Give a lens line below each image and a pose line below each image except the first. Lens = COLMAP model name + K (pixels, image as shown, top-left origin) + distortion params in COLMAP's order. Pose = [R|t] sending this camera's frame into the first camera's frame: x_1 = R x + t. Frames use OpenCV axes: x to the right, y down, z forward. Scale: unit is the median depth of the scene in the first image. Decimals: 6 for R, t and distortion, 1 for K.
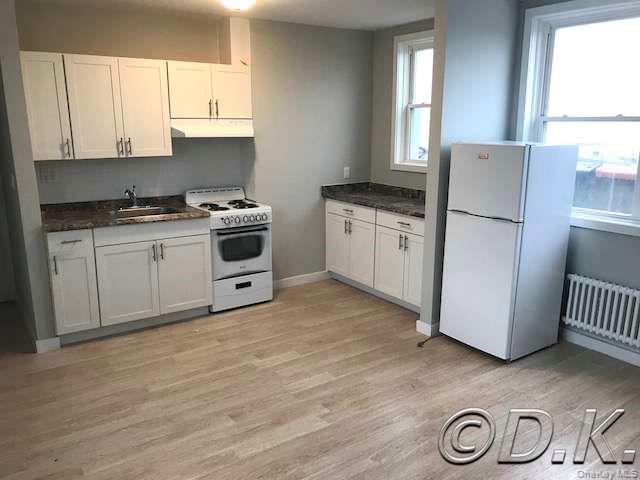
lens RADIAL K [[523.8, 0, 315.6], [0, 523.8, 241.2], [0, 0, 1]] dist [0.024801, -0.028958]
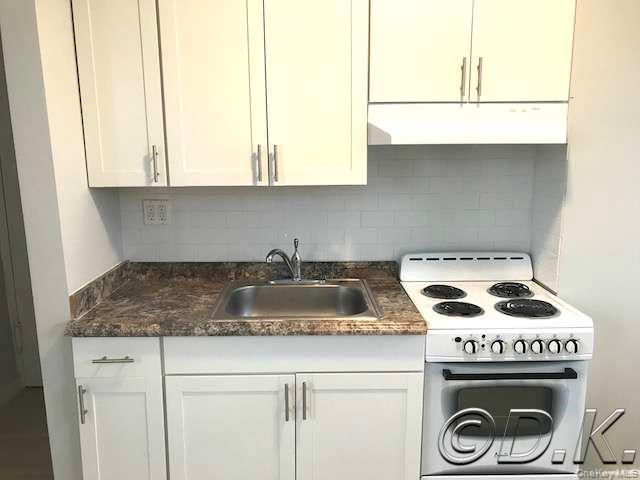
lens RADIAL K [[523.8, 0, 322.1], [0, 523.8, 240.5], [0, 0, 1]] dist [0.024801, -0.028958]
pose [[0.839654, 0.098339, -0.534144, -0.054987], [-0.113362, 0.993543, 0.004716, -0.112726], [0.531159, 0.056592, 0.845380, 0.596799]]
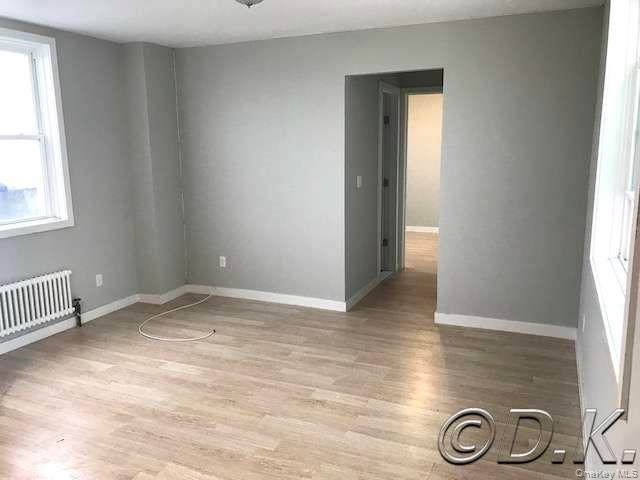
lens RADIAL K [[523.8, 0, 337.4], [0, 523.8, 253.6], [0, 0, 1]] dist [0.024801, -0.028958]
pose [[-0.542166, -0.171170, 0.822652, -0.557683], [0.190688, 0.928425, 0.318851, -0.156631], [-0.818348, 0.329740, -0.470720, 0.718404]]
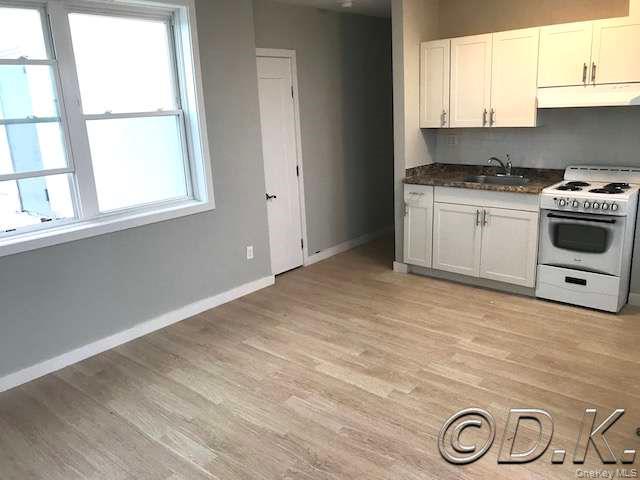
lens RADIAL K [[523.8, 0, 316.2], [0, 523.8, 240.8], [0, 0, 1]] dist [0.024801, -0.028958]
pose [[0.246694, 0.238425, -0.939306, 0.596038], [-0.165767, 0.965359, 0.201502, -0.089094], [0.954811, 0.105996, 0.277671, 0.370198]]
